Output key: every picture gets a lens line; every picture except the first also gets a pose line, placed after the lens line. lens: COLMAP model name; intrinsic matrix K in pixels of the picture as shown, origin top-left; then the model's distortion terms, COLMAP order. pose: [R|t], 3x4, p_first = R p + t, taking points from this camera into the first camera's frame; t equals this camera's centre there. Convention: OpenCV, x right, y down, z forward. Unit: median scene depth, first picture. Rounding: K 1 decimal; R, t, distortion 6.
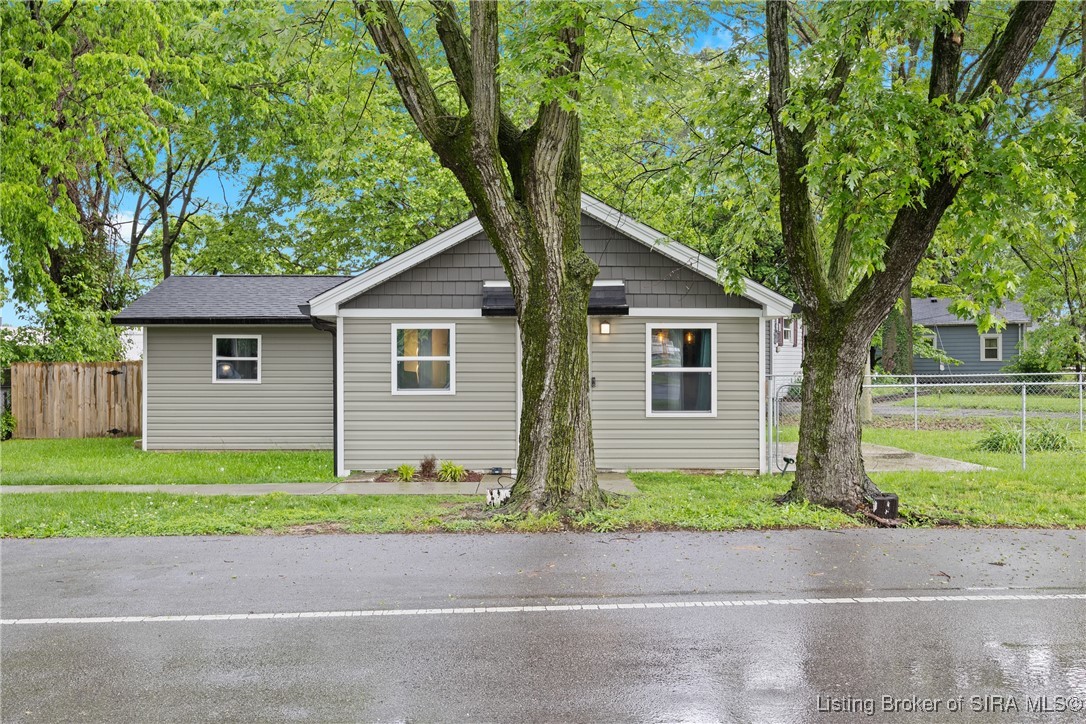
lens RADIAL K [[1021.7, 0, 543.0], [0, 1021.7, 362.0], [0, 0, 1]] dist [-0.010674, -0.006806]
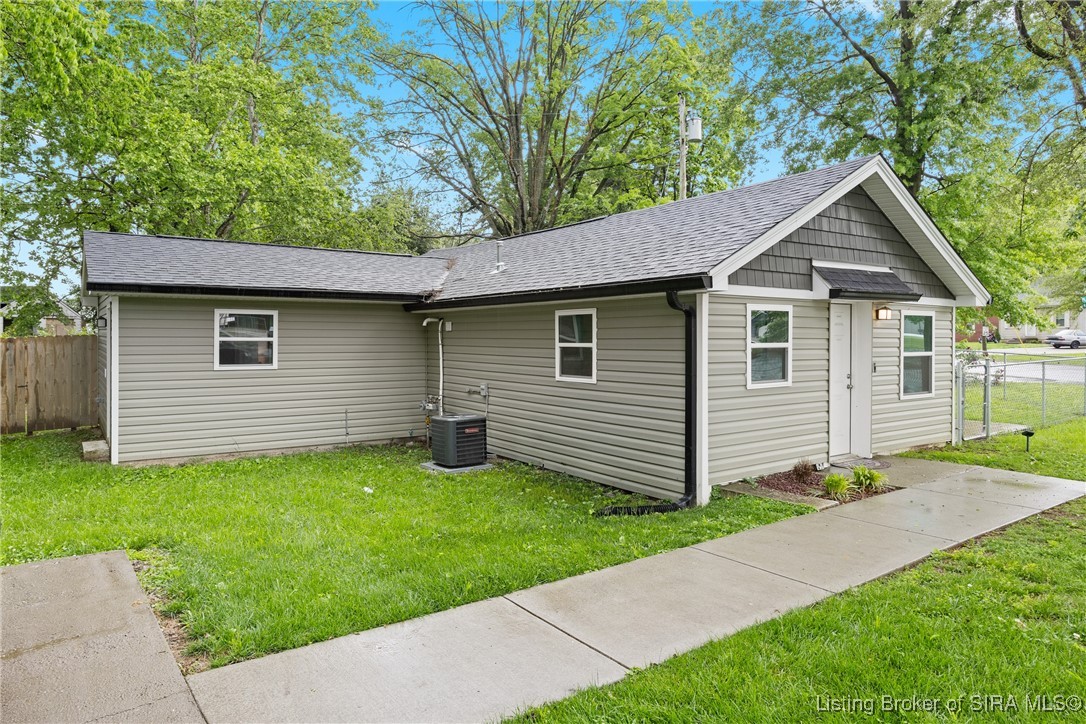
lens RADIAL K [[682.4, 0, 544.3], [0, 682.4, 338.8], [0, 0, 1]] dist [-0.001563, -0.000101]
pose [[0.843484, -0.001106, 0.537154, -0.579842], [-0.003200, 0.999970, 0.007084, -0.012237], [-0.537145, -0.007694, 0.843455, 0.614688]]
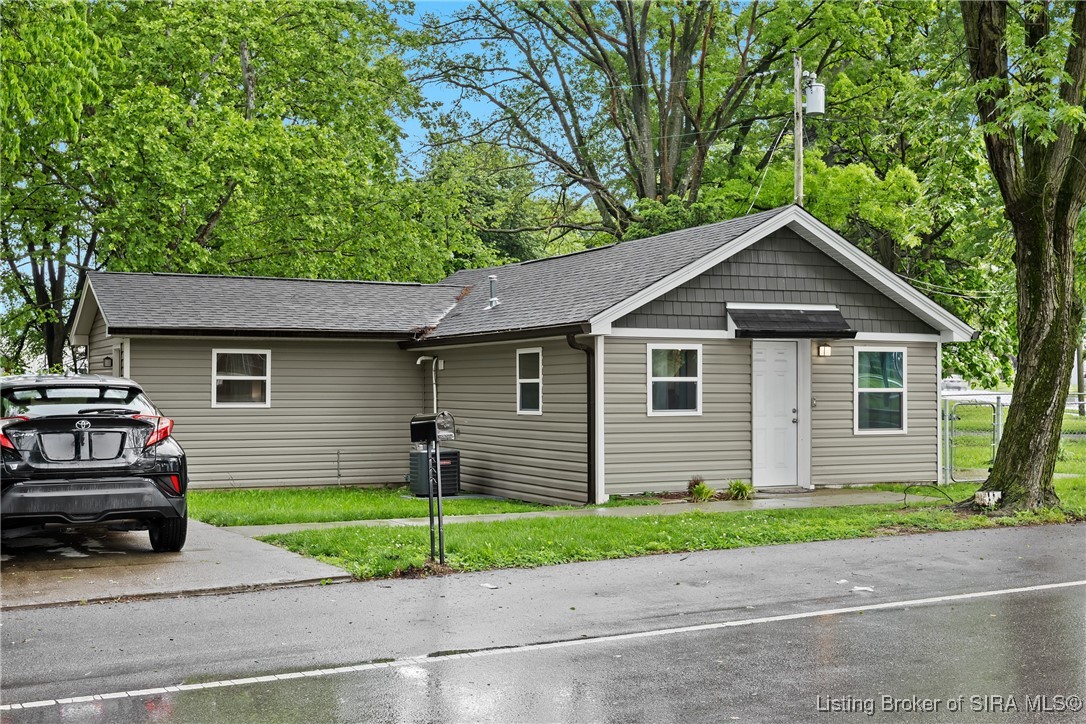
lens RADIAL K [[1228.2, 0, 591.7], [0, 1228.2, 366.3], [0, 0, 1]] dist [-0.006101, 0.011386]
pose [[0.905304, 0.005696, 0.424726, -0.690988], [-0.000943, 0.999935, -0.011400, -0.002384], [-0.424763, 0.009920, 0.905250, -0.043029]]
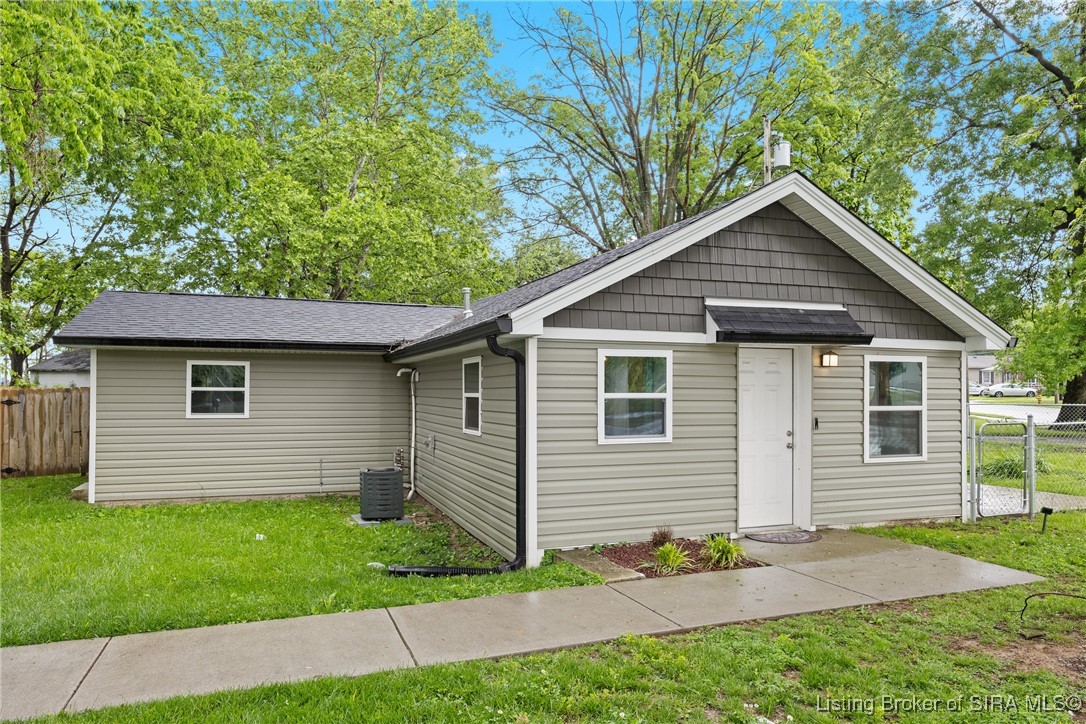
lens RADIAL K [[727.2, 0, 538.2], [0, 727.2, 379.4], [0, 0, 1]] dist [0.001133, -0.002095]
pose [[0.948422, 0.008309, 0.316902, -0.354731], [-0.005136, 0.999928, -0.010848, -0.009132], [-0.316969, 0.008661, 0.948396, 0.507327]]
